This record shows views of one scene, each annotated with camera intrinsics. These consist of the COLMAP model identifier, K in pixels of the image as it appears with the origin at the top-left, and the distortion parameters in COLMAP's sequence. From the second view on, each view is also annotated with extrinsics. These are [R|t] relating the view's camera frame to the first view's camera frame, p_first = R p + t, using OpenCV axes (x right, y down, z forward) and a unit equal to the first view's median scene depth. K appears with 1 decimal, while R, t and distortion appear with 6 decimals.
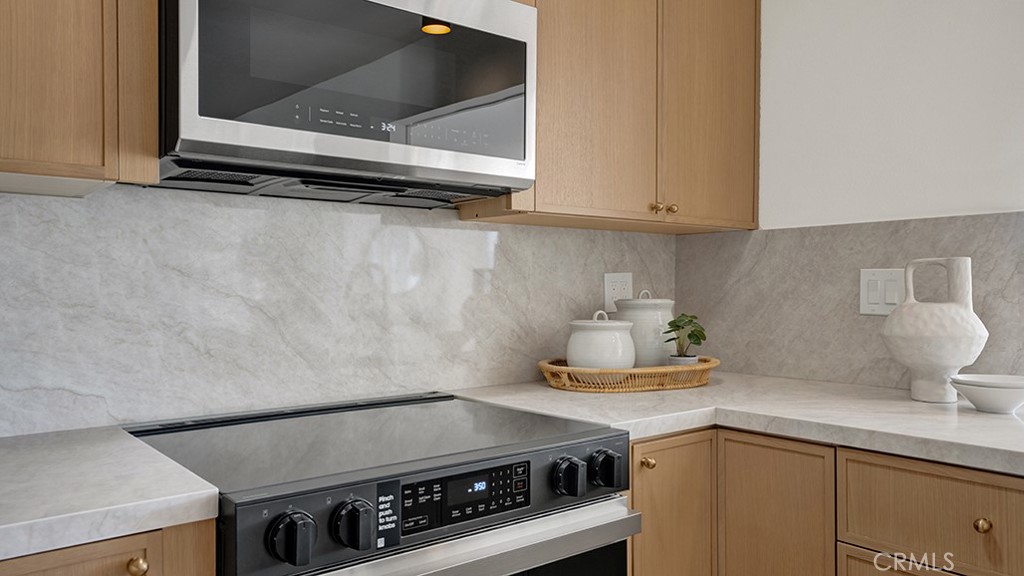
lens RADIAL K [[773.0, 0, 511.1], [0, 773.0, 288.3], [0, 0, 1]] dist [0.028617, 0.009624]
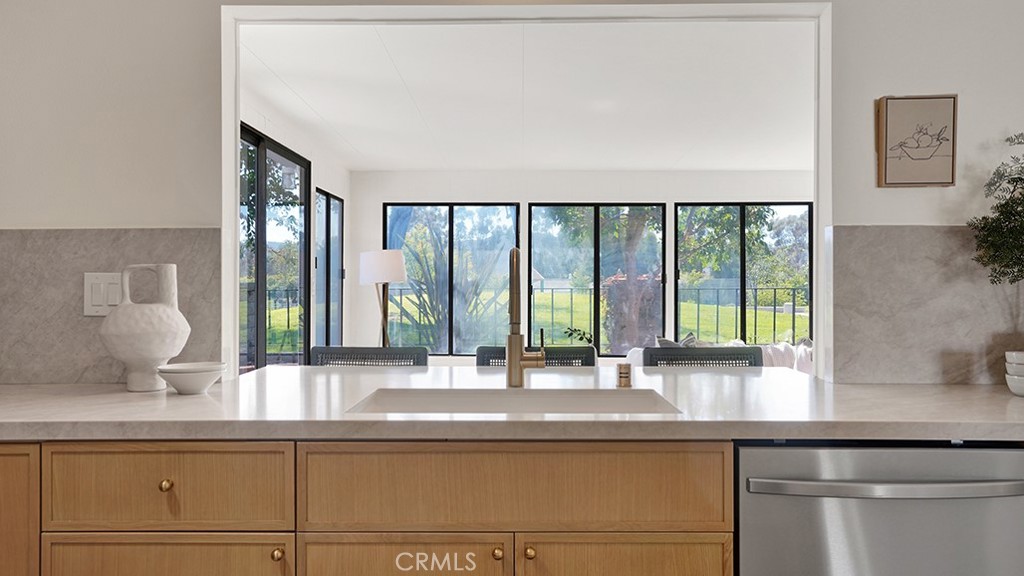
lens RADIAL K [[773.0, 0, 512.6], [0, 773.0, 295.1], [0, 0, 1]] dist [0.028617, 0.009624]
pose [[0.643709, -0.007500, 0.765234, 0.018584], [0.003647, 0.999971, 0.006732, 0.000429], [-0.765262, -0.001542, 0.643718, -0.140551]]
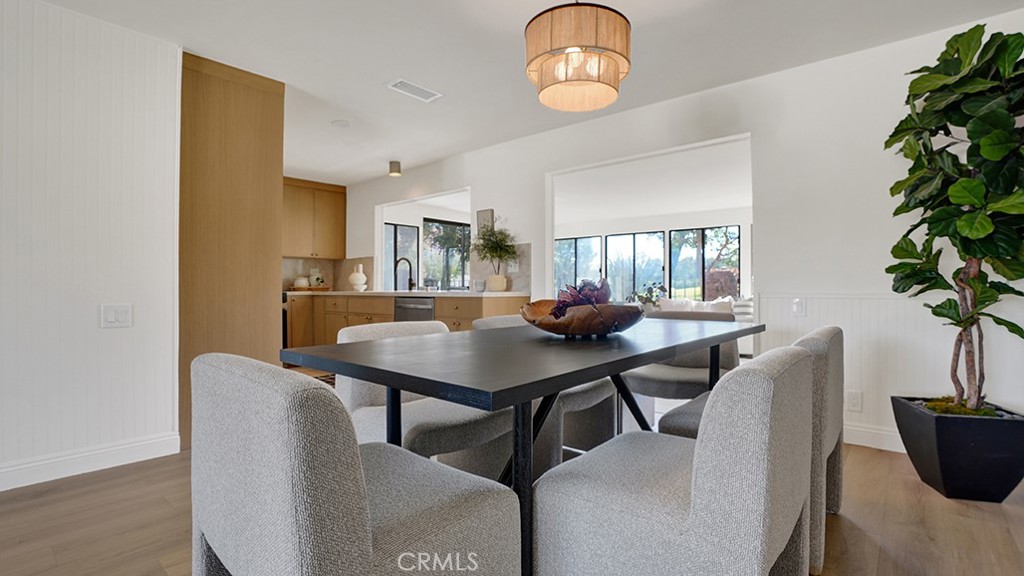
lens RADIAL K [[484.7, 0, 504.8], [0, 484.7, 288.6], [0, 0, 1]] dist [-0.054948, 0.018049]
pose [[0.987413, -0.003213, 0.158130, 1.041395], [0.004153, 0.999976, -0.005615, 0.152935], [-0.158108, 0.006202, 0.987402, -2.502756]]
